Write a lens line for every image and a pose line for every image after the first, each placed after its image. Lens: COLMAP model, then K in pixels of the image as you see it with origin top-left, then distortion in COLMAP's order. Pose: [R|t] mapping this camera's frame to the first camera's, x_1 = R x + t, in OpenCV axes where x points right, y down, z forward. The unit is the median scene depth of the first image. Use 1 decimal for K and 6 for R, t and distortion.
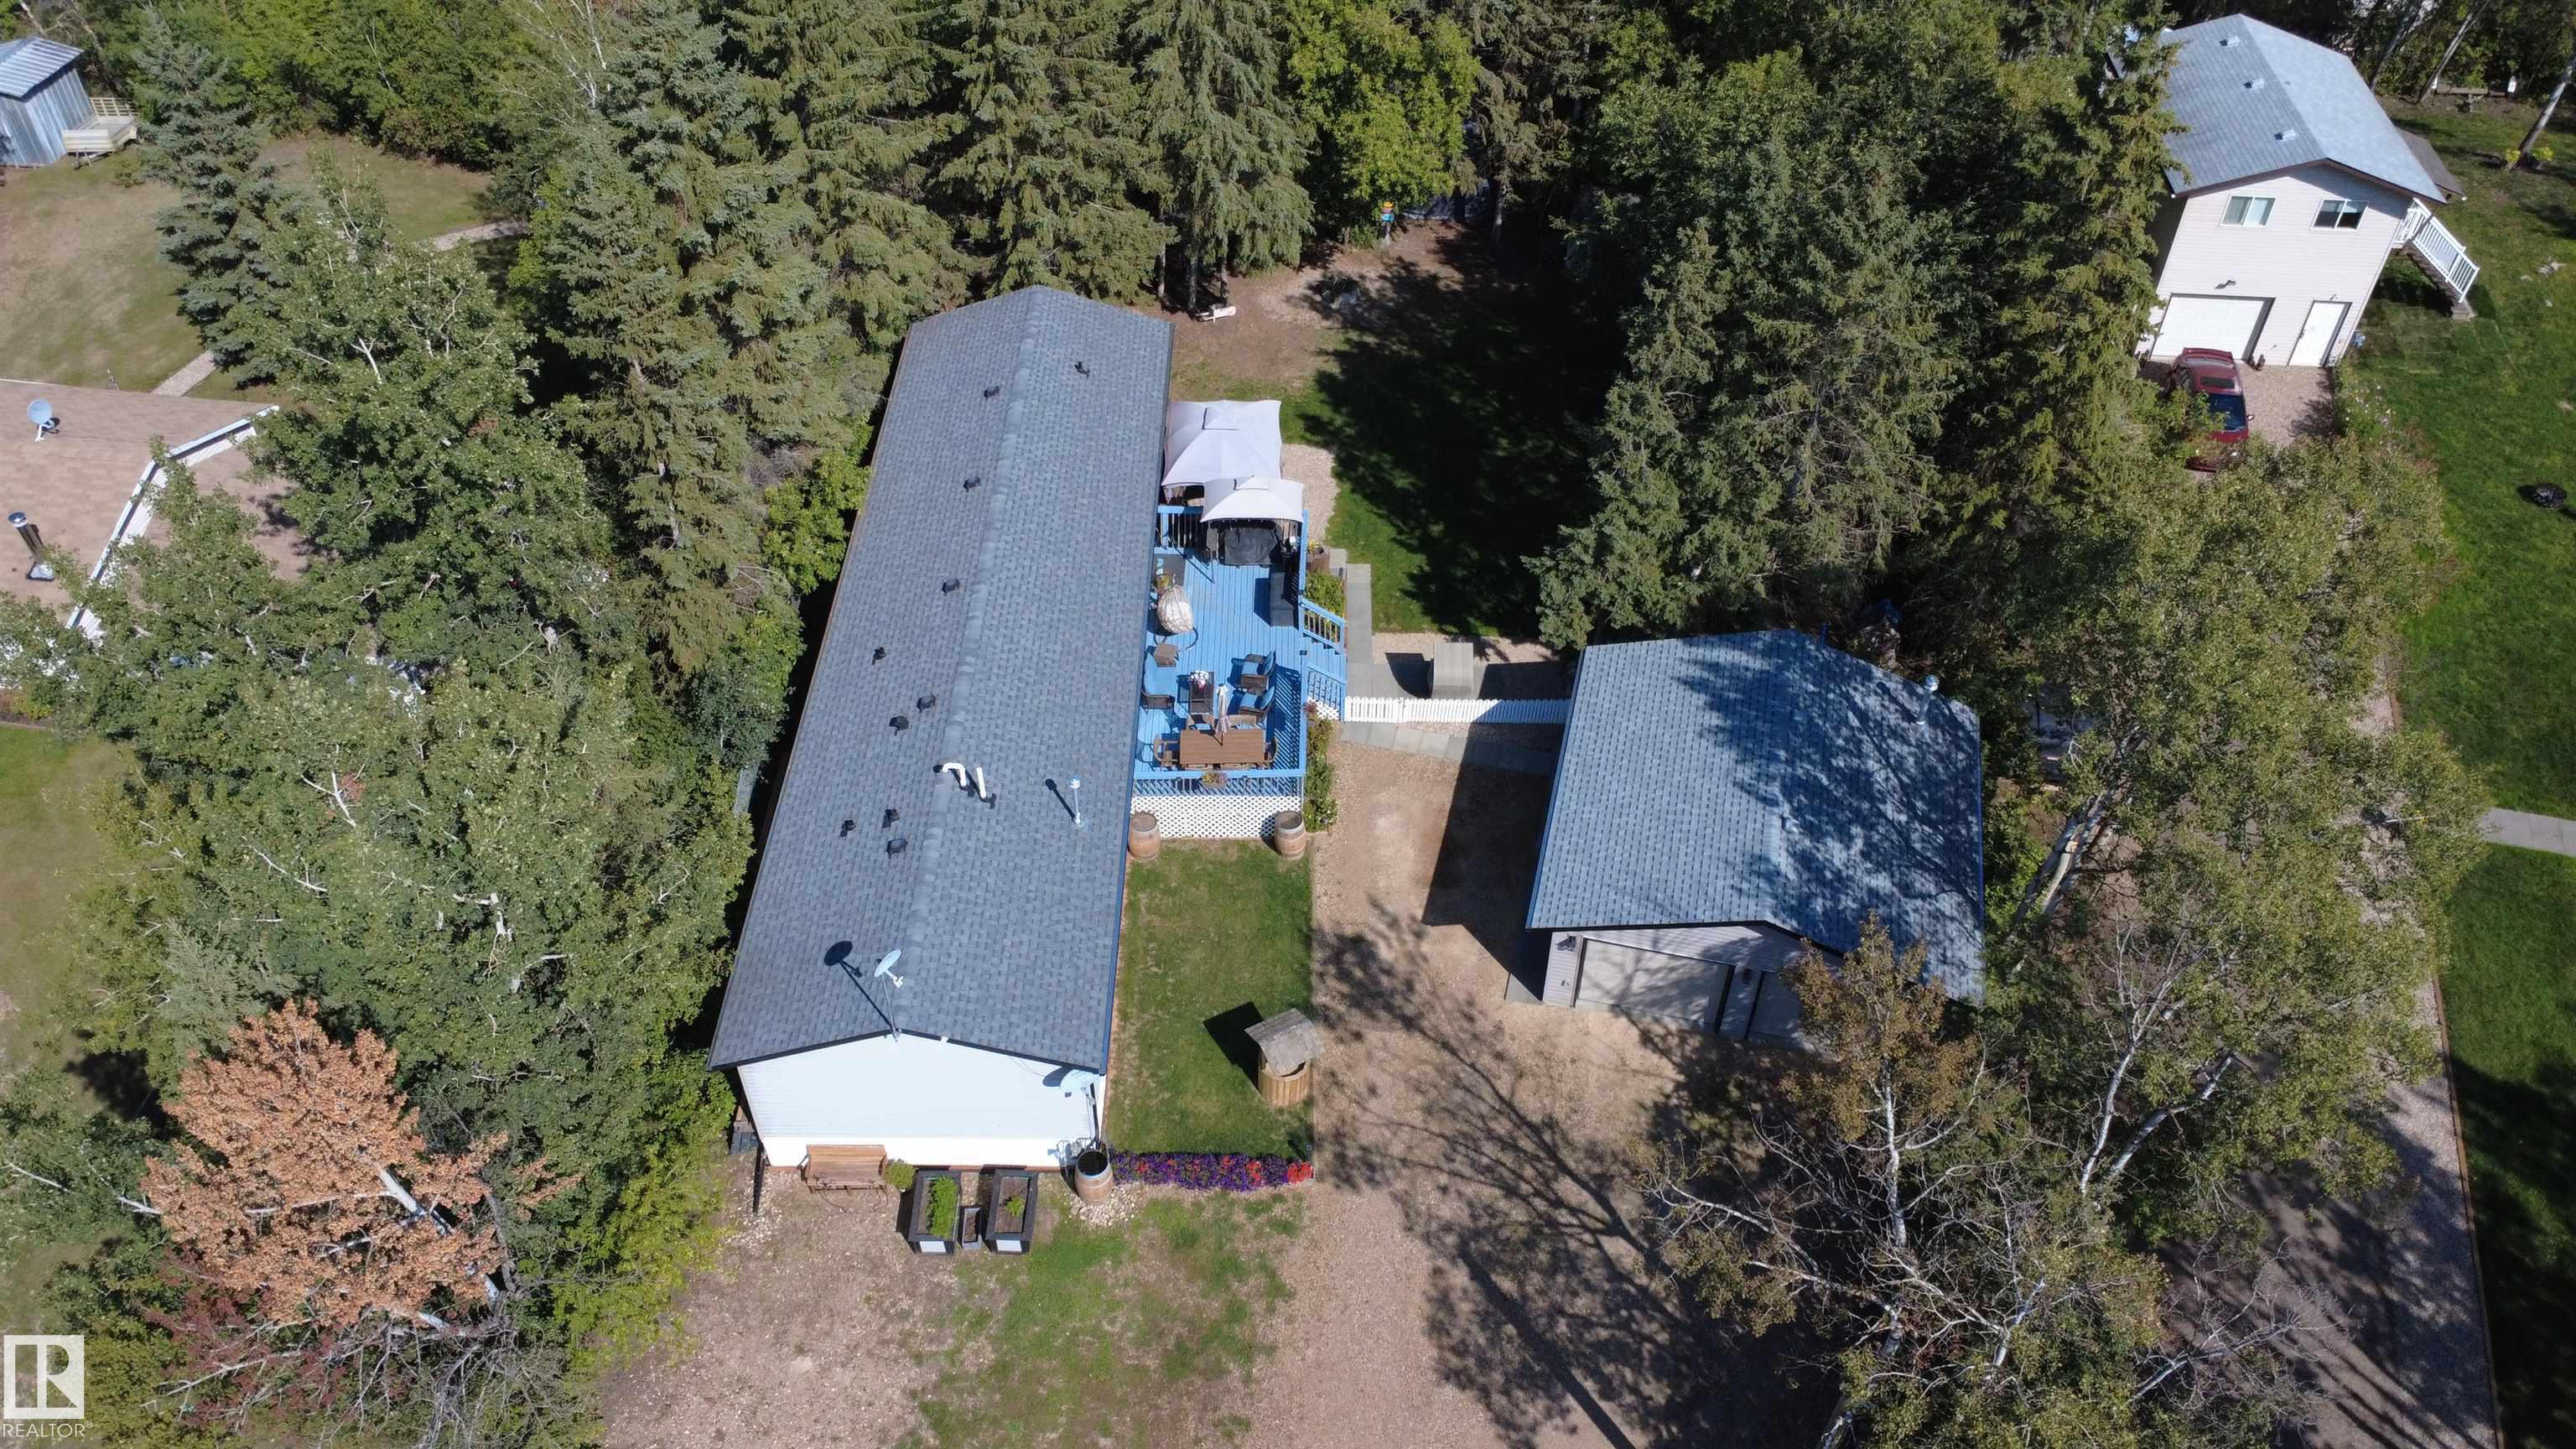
lens RADIAL K [[1937.8, 0, 1330.8], [0, 1937.8, 723.4], [0, 0, 1]] dist [0.006085, -0.005475]
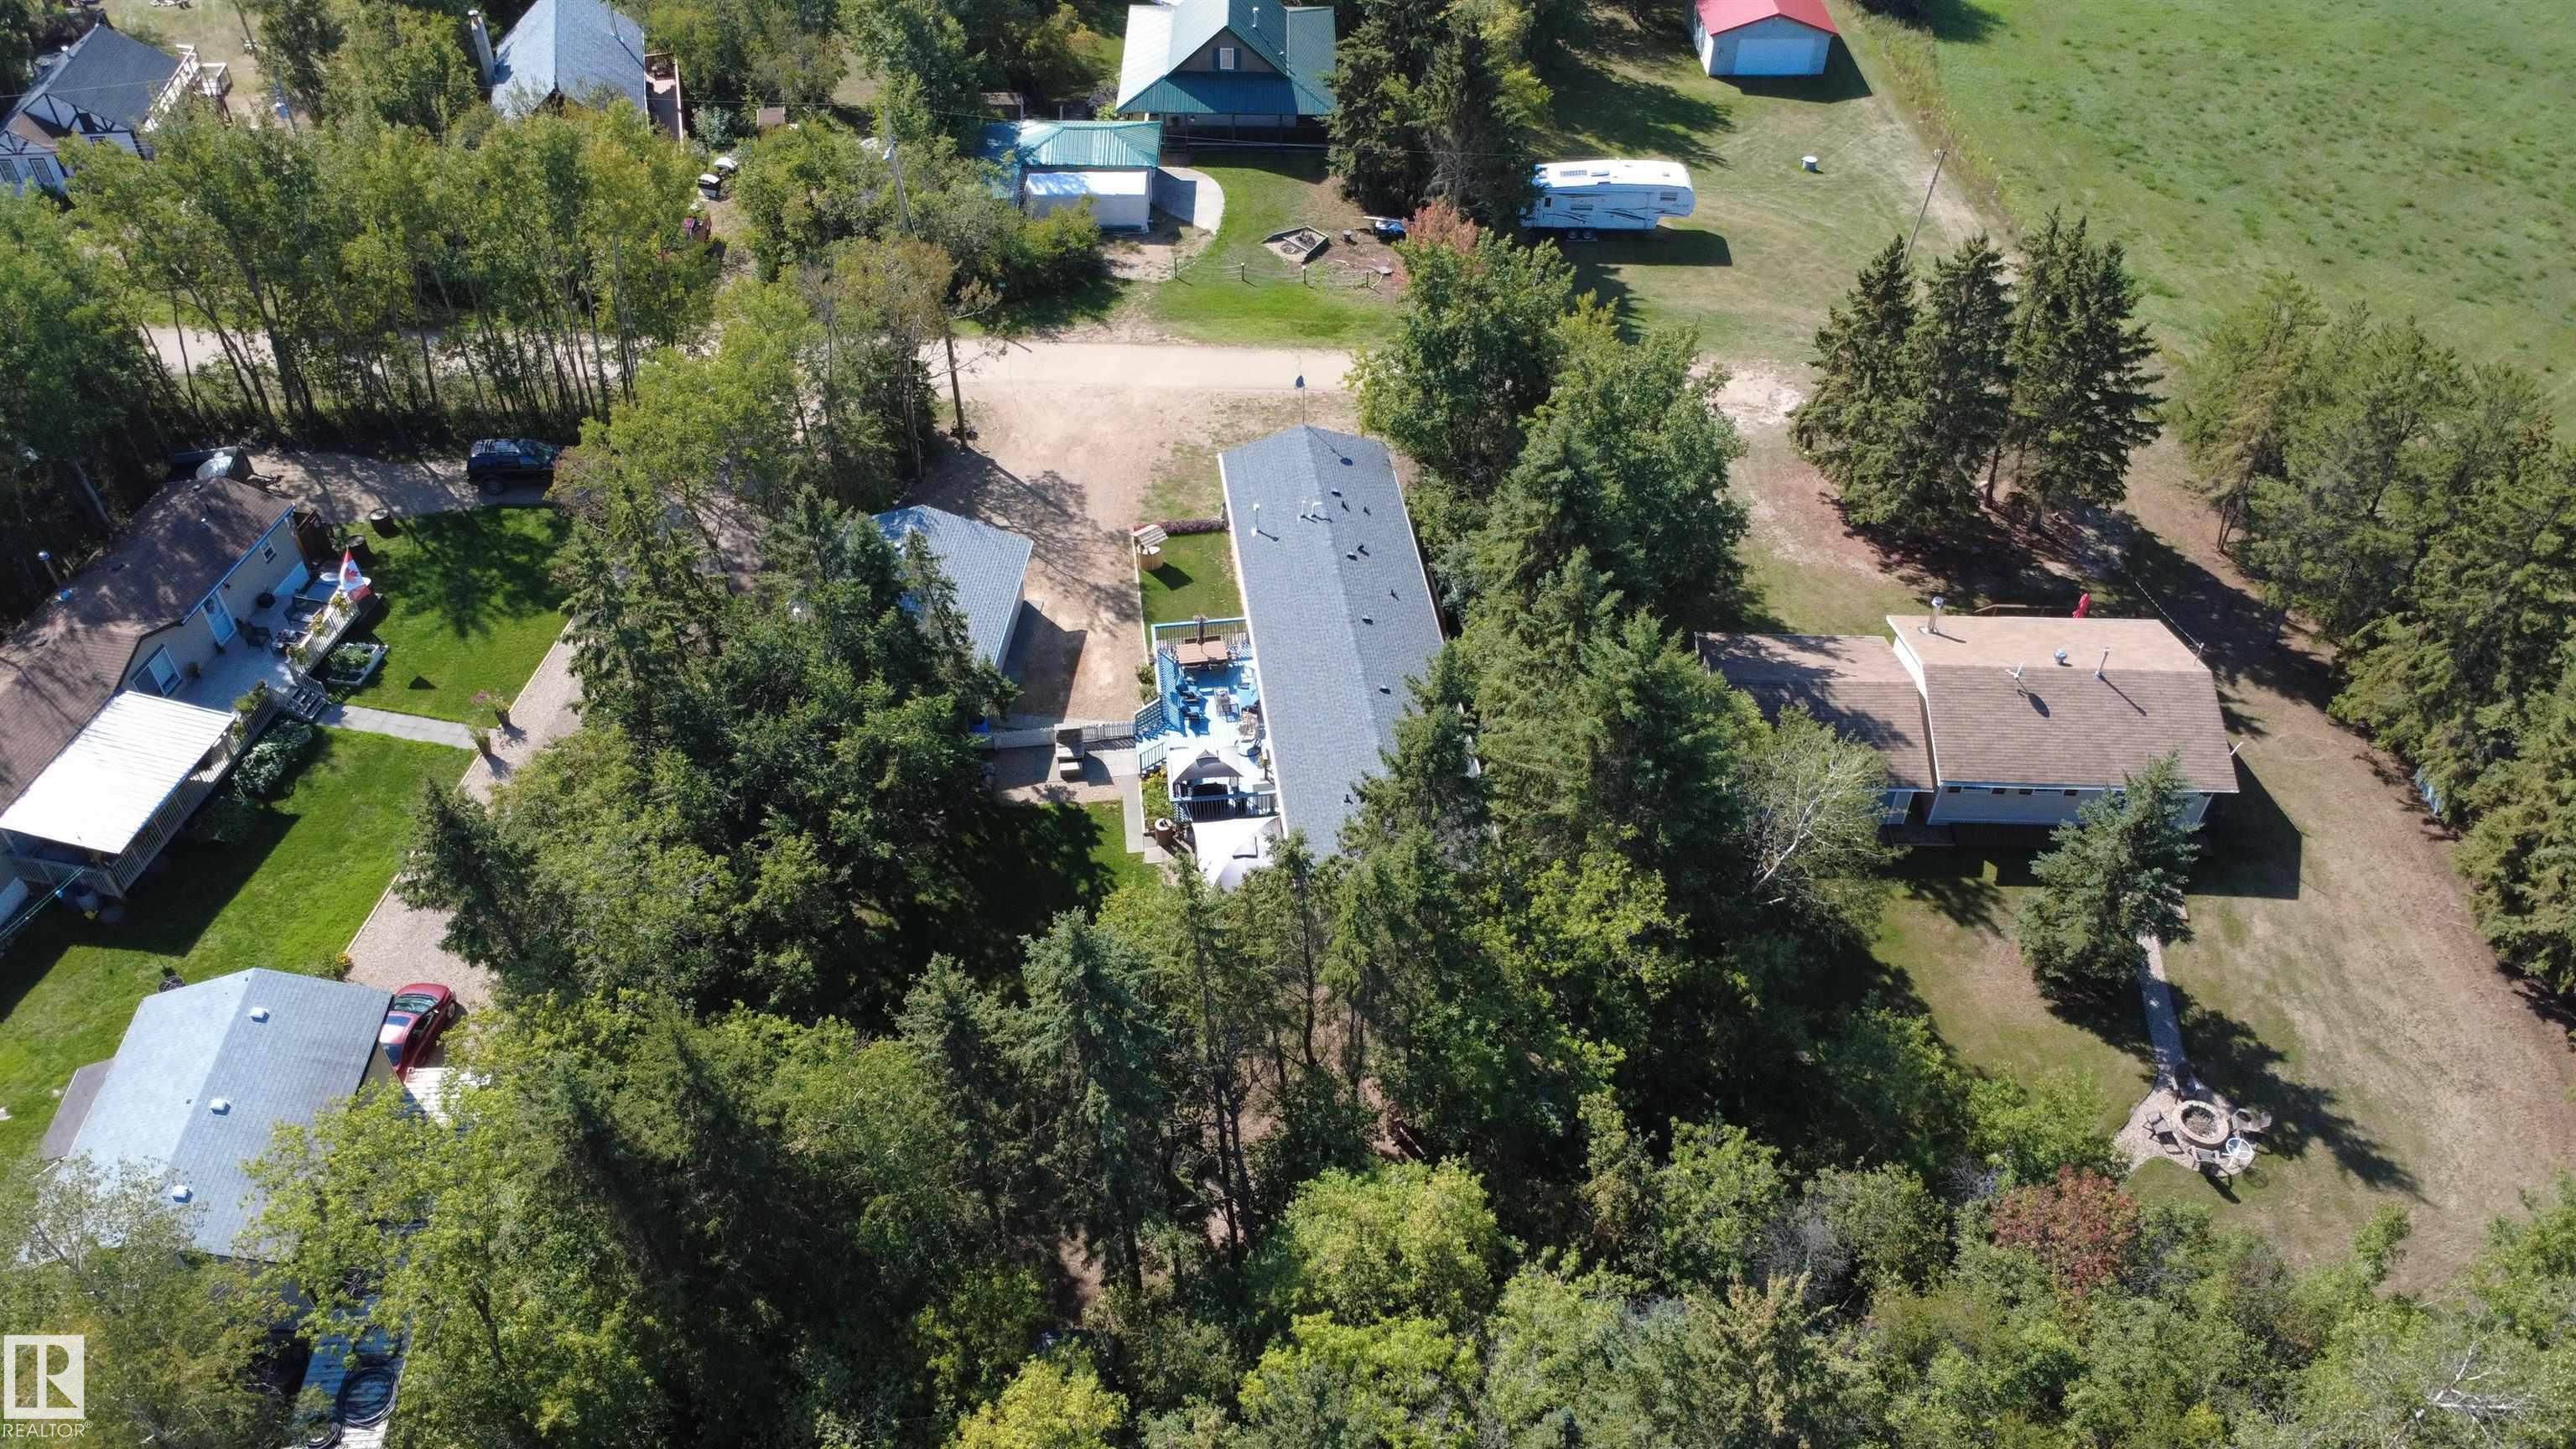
lens RADIAL K [[1937.8, 0, 1275.9], [0, 1937.8, 721.2], [0, 0, 1]] dist [0.006085, -0.005475]
pose [[-0.993427, 0.053696, -0.101088, 0.060334], [-0.098281, 0.052575, 0.993769, -1.765616], [0.058676, 0.997172, -0.046953, 1.179248]]
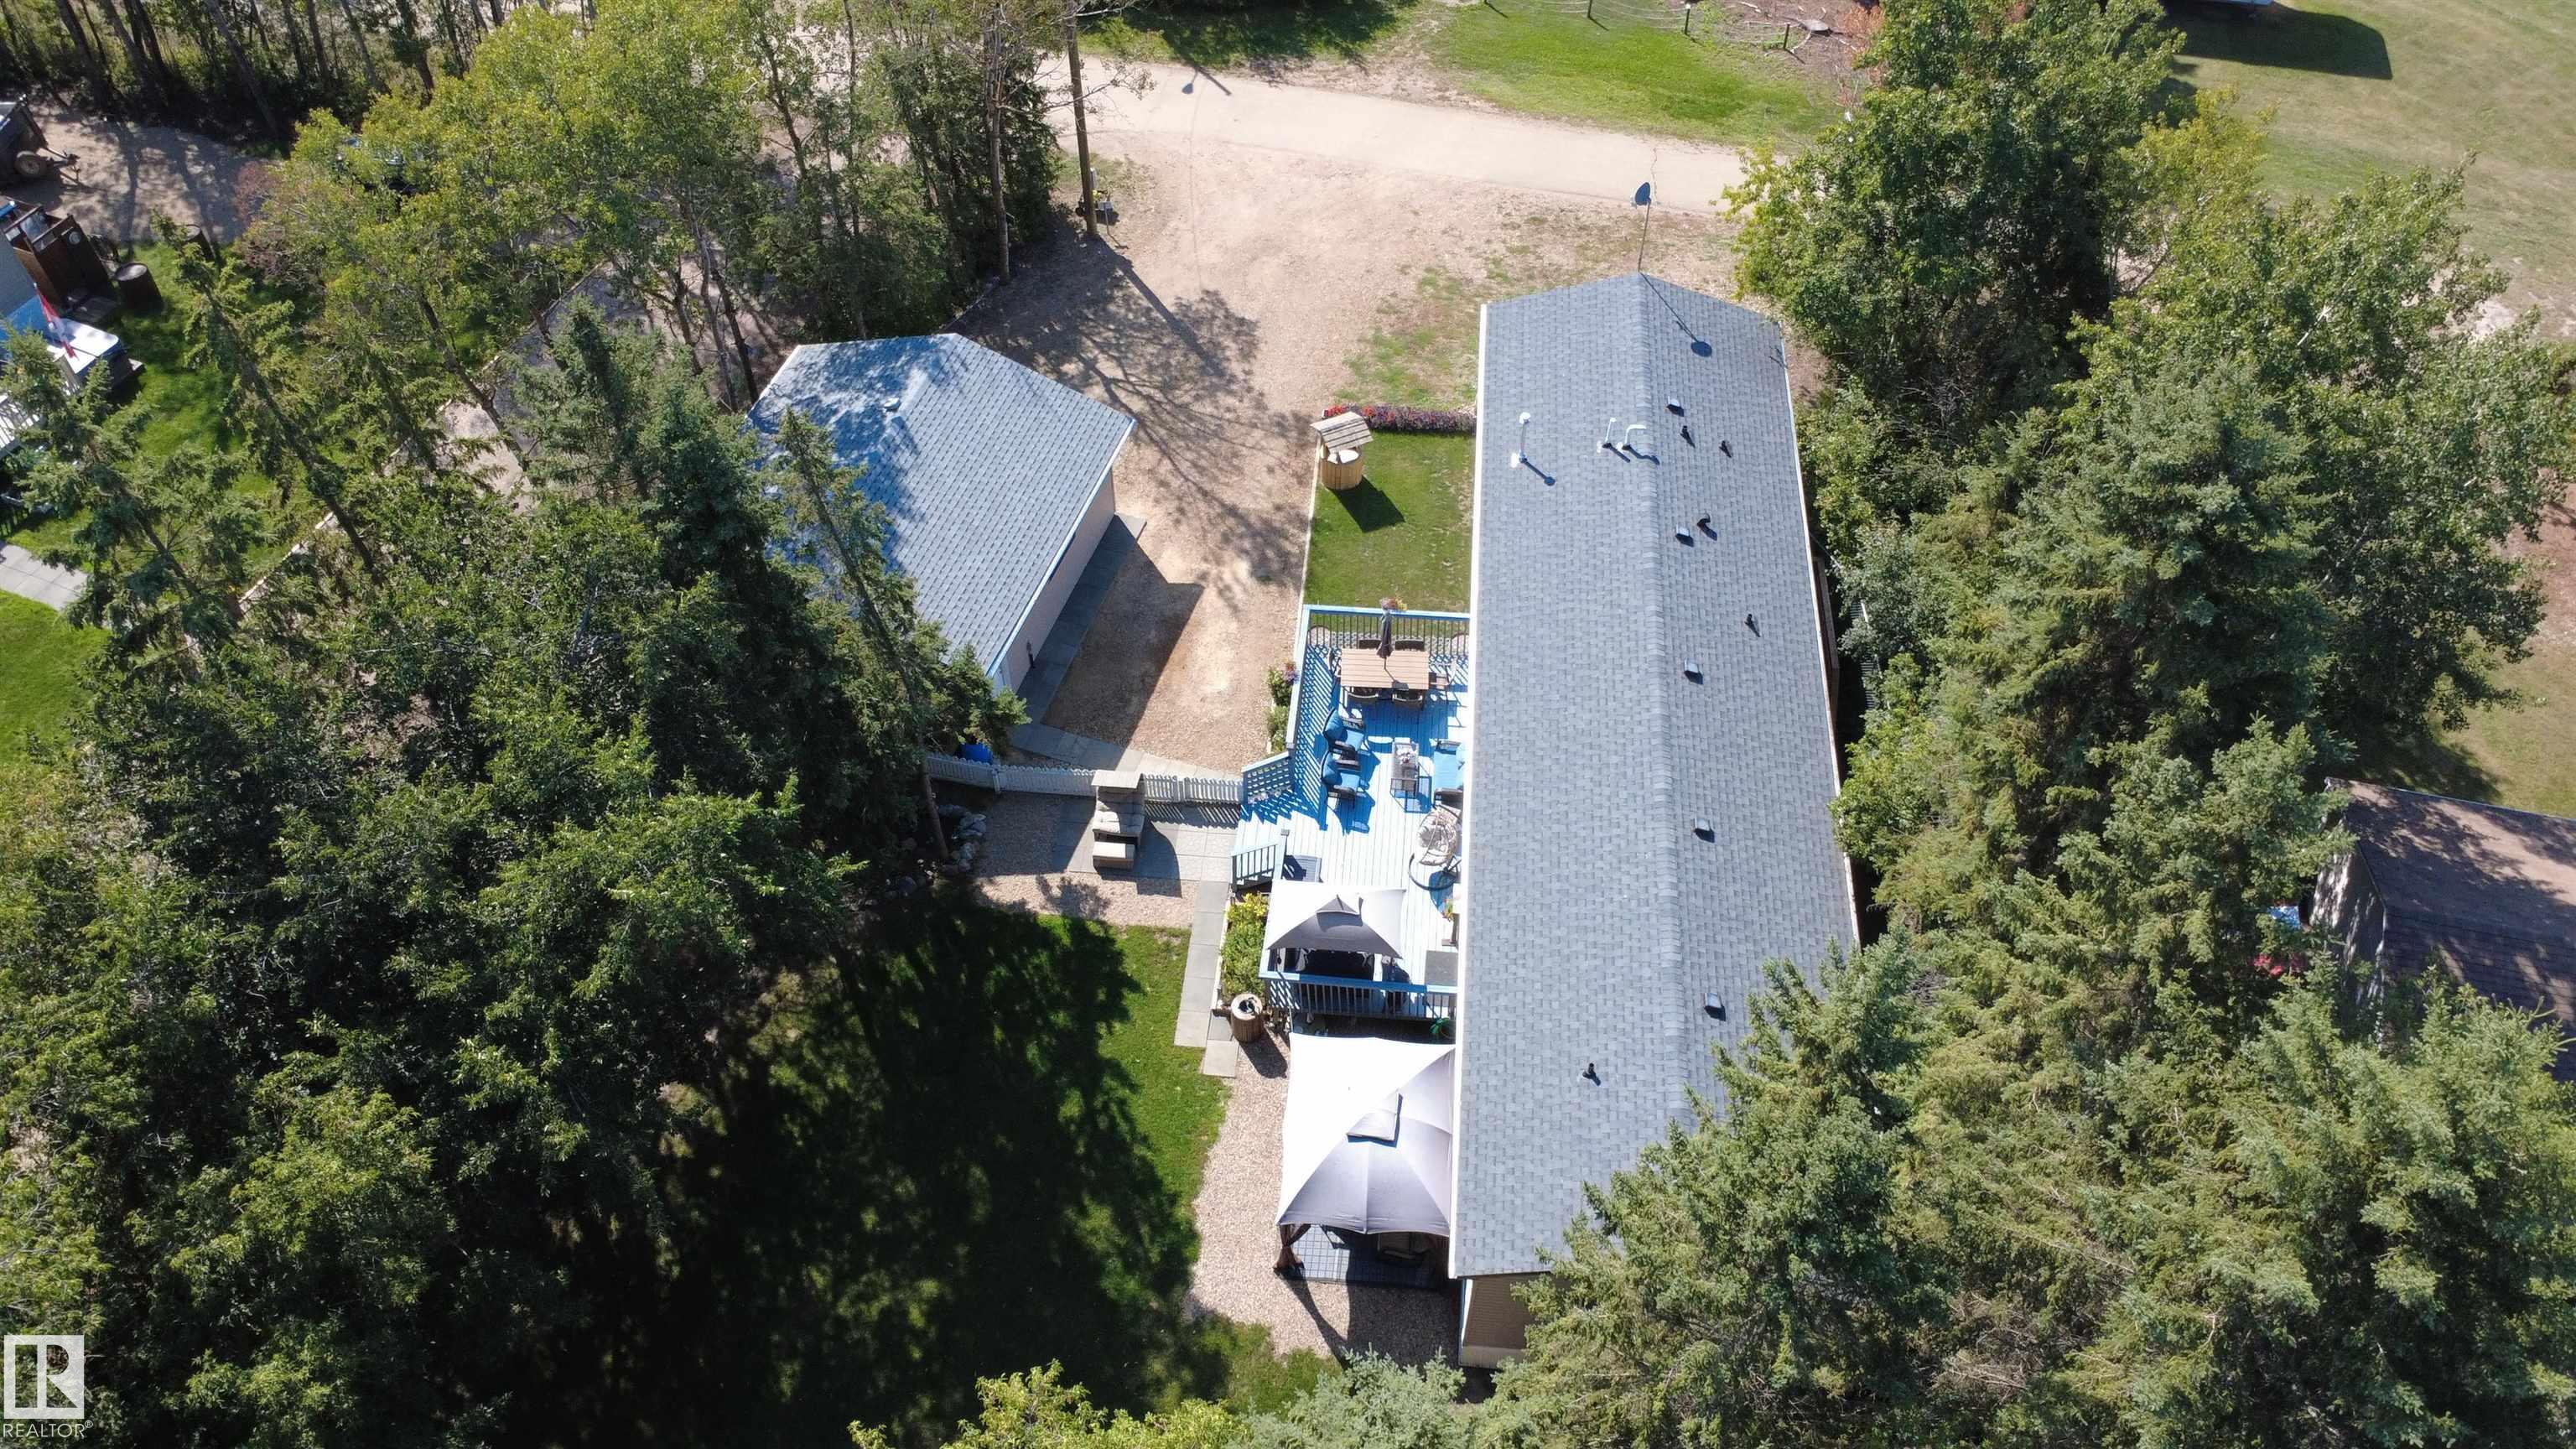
lens RADIAL K [[1937.8, 0, 1293.0], [0, 1937.8, 737.6], [0, 0, 1]] dist [0.006085, -0.005475]
pose [[-0.994978, -0.091477, 0.040640, -0.053232], [0.046839, -0.066678, 0.996675, -0.979575], [-0.088463, 0.993572, 0.070628, 0.996706]]
